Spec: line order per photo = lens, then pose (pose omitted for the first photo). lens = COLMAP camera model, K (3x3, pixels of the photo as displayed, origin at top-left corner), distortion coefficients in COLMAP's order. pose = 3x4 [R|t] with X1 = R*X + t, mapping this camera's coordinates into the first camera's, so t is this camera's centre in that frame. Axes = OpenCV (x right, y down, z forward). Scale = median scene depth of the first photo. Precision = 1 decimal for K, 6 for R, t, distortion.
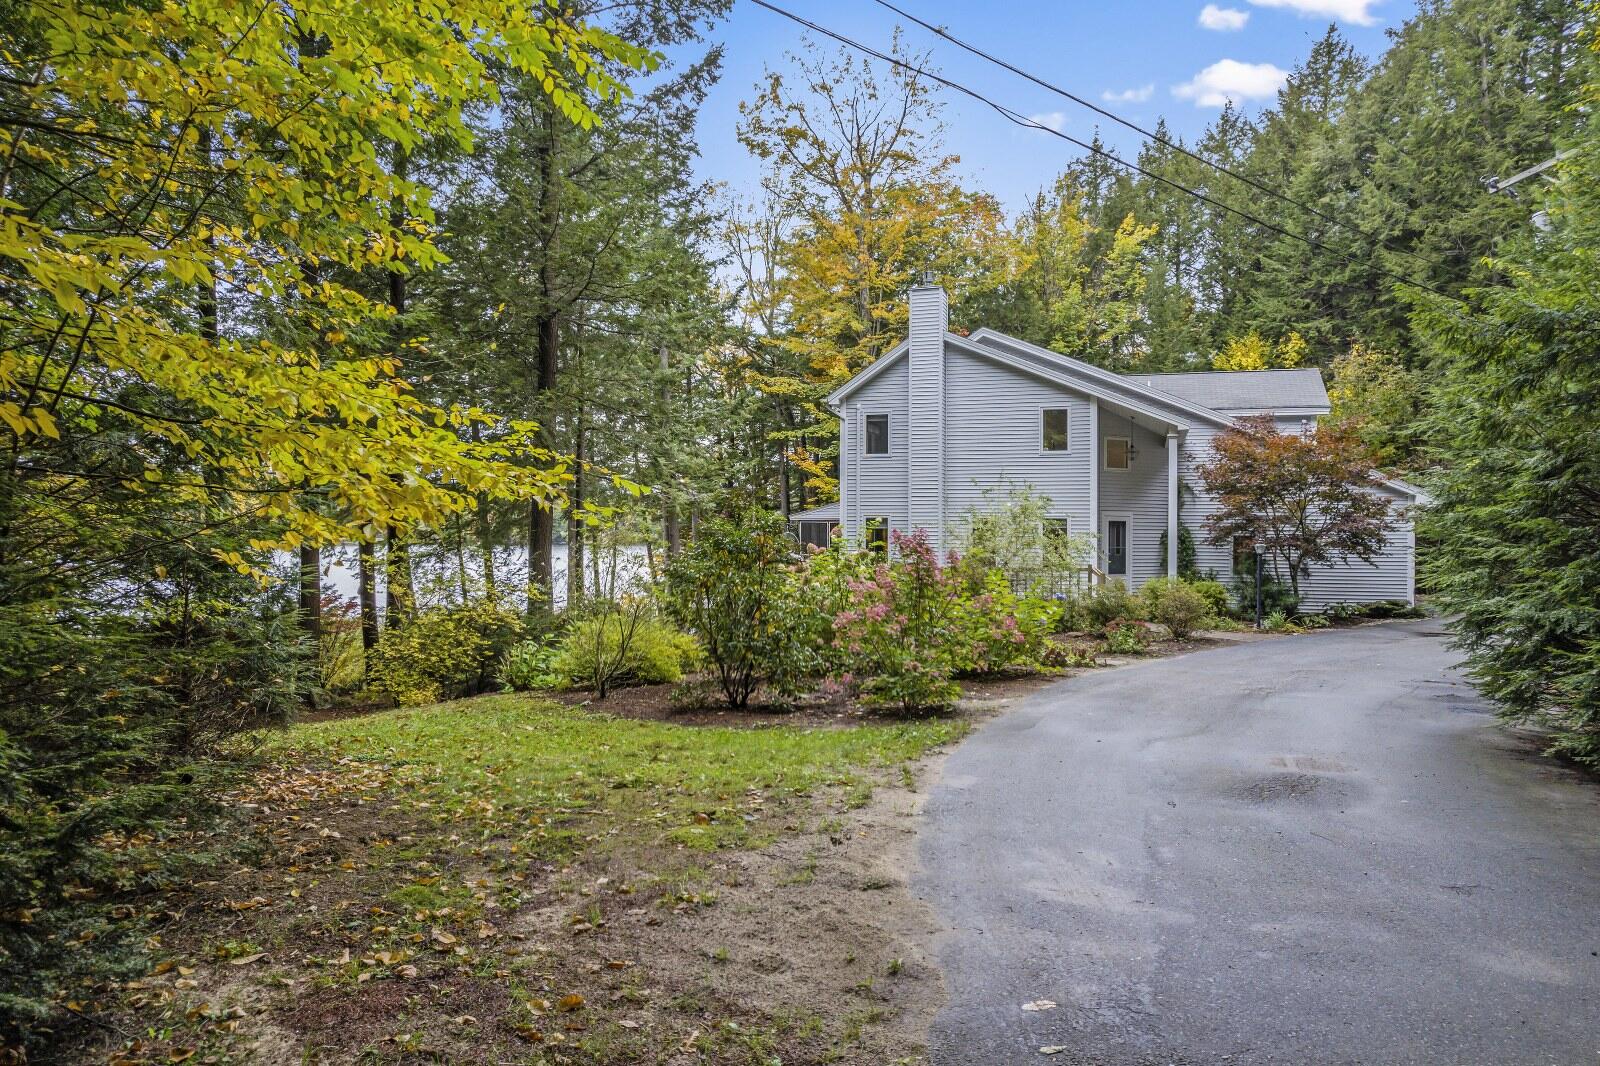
lens RADIAL K [[1020.5, 0, 800.8], [0, 1020.5, 533.7], [0, 0, 1]] dist [-0.030989, 0.006969]
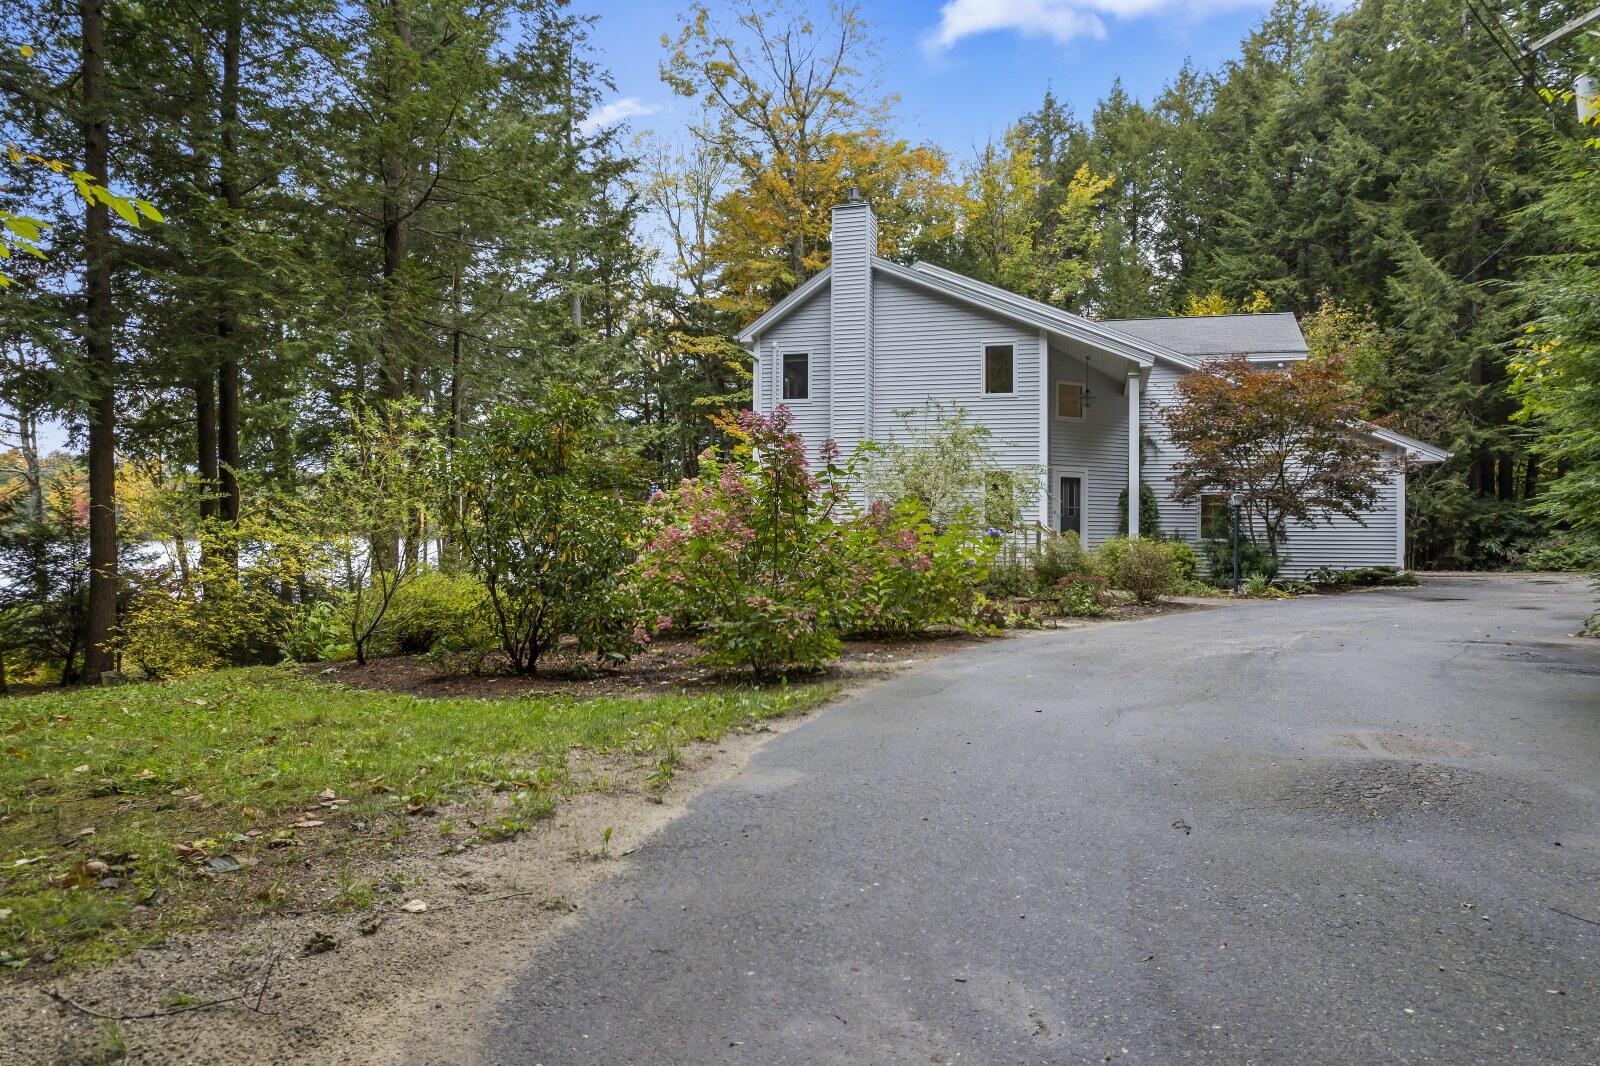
lens RADIAL K [[1020.5, 0, 797.6], [0, 1020.5, 529.7], [0, 0, 1]] dist [-0.030989, 0.006969]
pose [[0.999246, 0.000216, 0.038833, 0.041832], [-0.000204, 1.000000, -0.000310, 0.031879], [-0.038833, 0.000302, 0.999246, 0.132231]]
